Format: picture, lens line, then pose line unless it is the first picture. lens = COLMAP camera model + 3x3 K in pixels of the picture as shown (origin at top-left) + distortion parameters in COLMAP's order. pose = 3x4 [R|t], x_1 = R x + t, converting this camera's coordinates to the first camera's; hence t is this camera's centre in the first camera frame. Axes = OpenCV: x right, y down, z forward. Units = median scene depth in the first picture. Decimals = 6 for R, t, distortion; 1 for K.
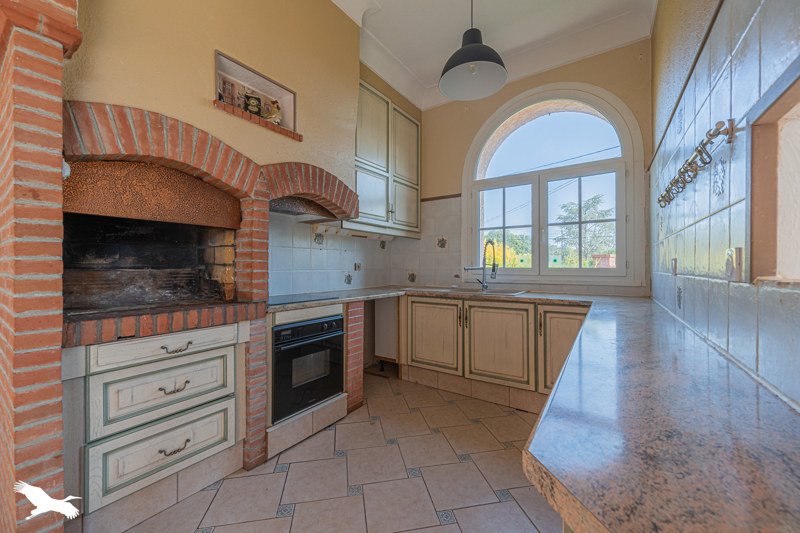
lens RADIAL K [[311.4, 0, 401.9], [0, 311.4, 267.0], [0, 0, 1]] dist [0.002344, 0.000082]
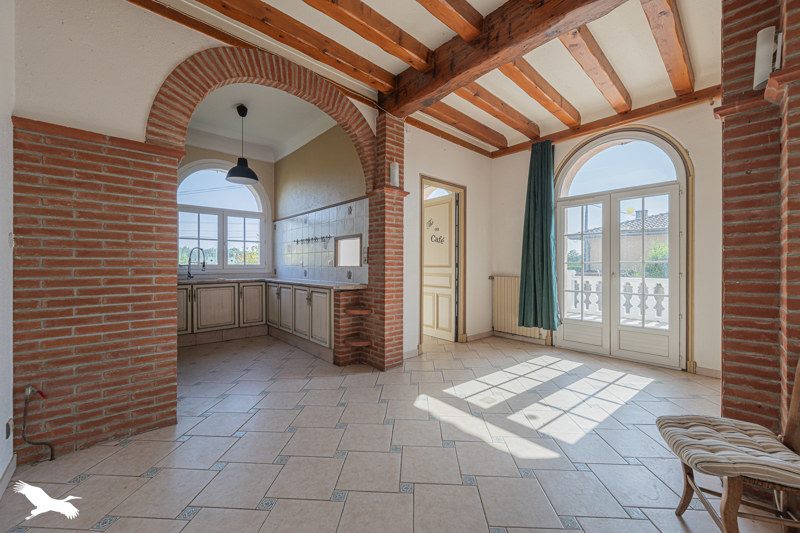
lens RADIAL K [[311.4, 0, 403.4], [0, 311.4, 265.2], [0, 0, 1]] dist [0.002344, 0.000082]
pose [[0.253177, -0.004683, 0.967409, -1.041010], [0.000337, 0.999989, 0.004752, -0.001755], [-0.967420, -0.000877, 0.253176, -0.435811]]
